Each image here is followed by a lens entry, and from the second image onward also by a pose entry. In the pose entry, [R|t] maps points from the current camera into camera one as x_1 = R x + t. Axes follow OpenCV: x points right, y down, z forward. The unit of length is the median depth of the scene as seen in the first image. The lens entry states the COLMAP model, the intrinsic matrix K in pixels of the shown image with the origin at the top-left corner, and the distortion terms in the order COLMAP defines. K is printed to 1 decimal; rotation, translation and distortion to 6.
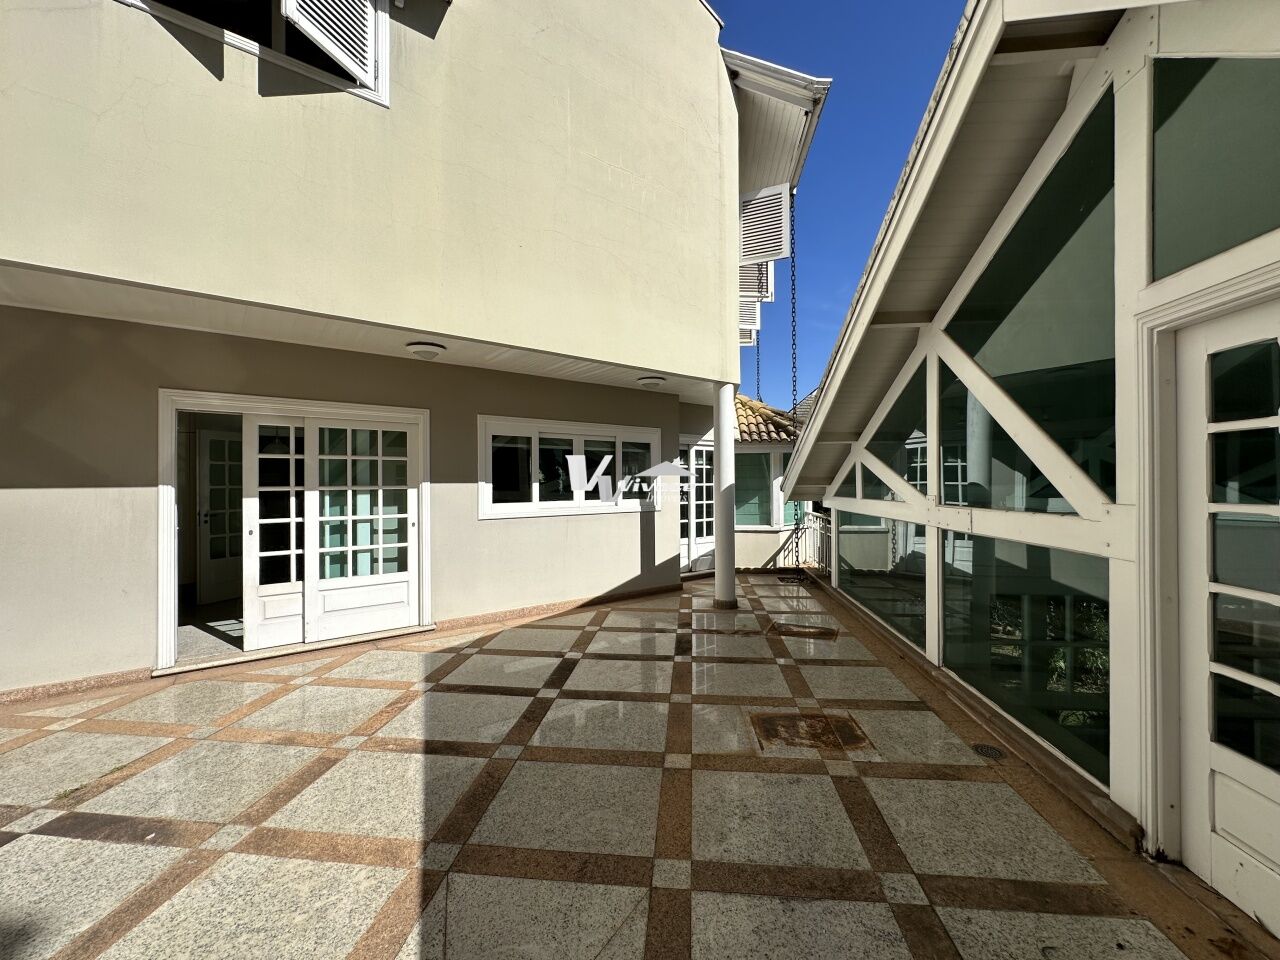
lens RADIAL K [[514.0, 0, 640.3], [0, 514.0, 481.2], [0, 0, 1]] dist [-0.006748, 0.001566]
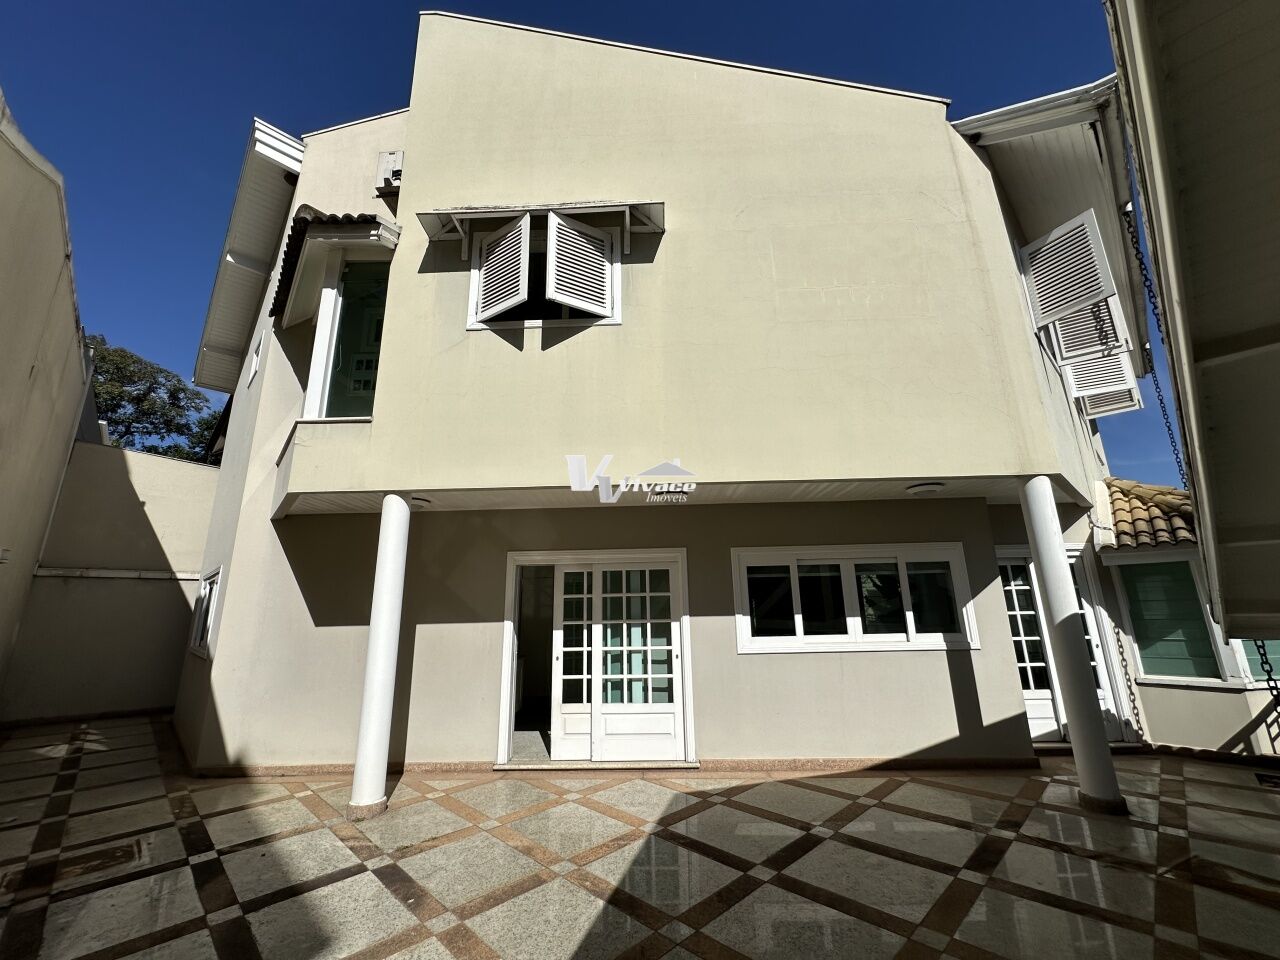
lens RADIAL K [[514.0, 0, 639.0], [0, 514.0, 479.6], [0, 0, 1]] dist [-0.006748, 0.001566]
pose [[0.771130, -0.166371, -0.614556, 0.243049], [0.016631, 0.970189, -0.241778, -0.017947], [0.636460, 0.176221, 0.750909, 0.089414]]
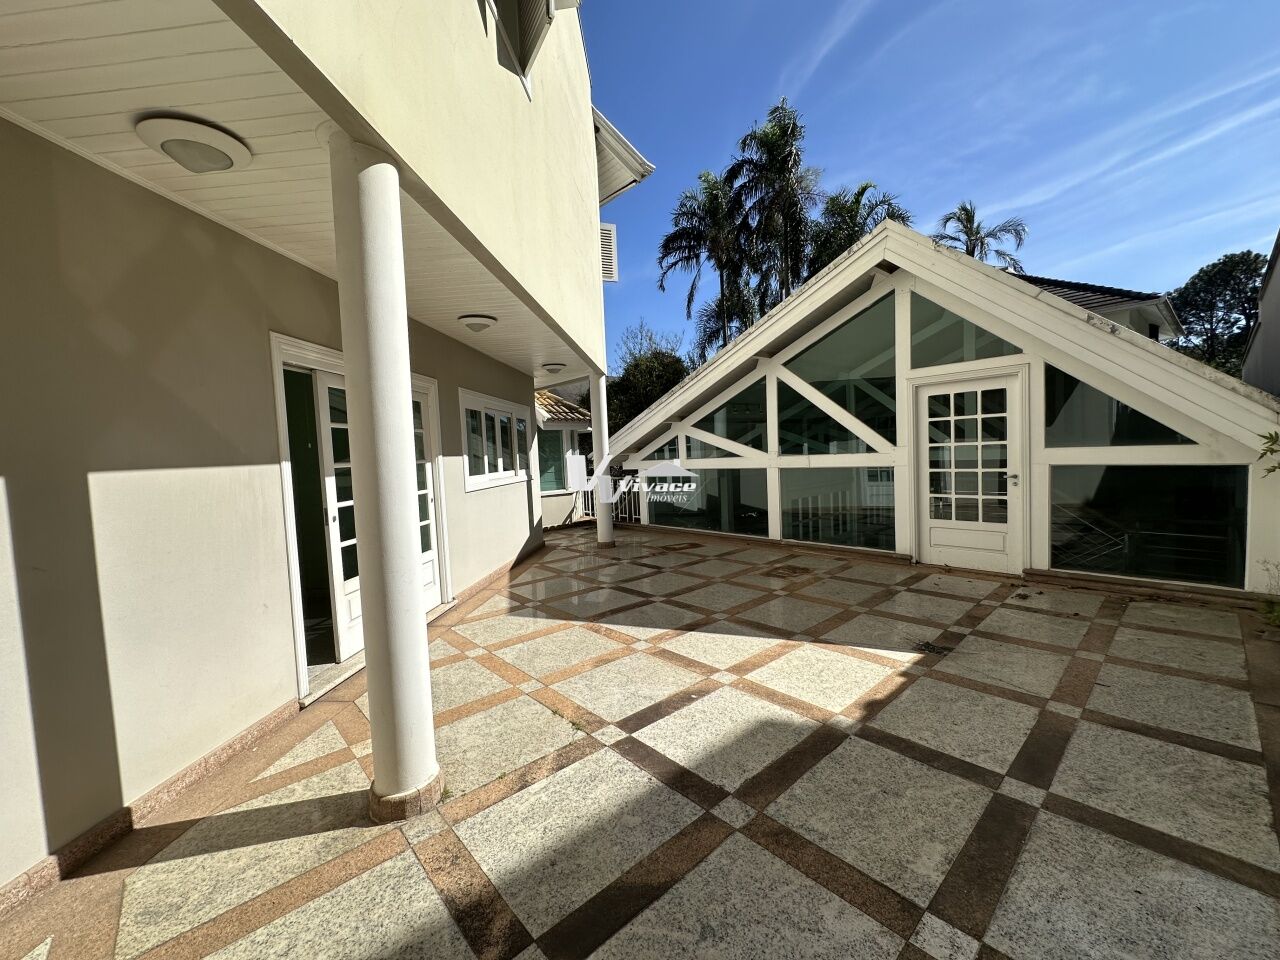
lens RADIAL K [[514.0, 0, 642.5], [0, 514.0, 481.7], [0, 0, 1]] dist [-0.006748, 0.001566]
pose [[0.664541, -0.065900, 0.744340, -0.997659], [0.037788, 0.997793, 0.054602, 0.014919], [-0.746295, -0.008158, 0.665565, 0.087145]]
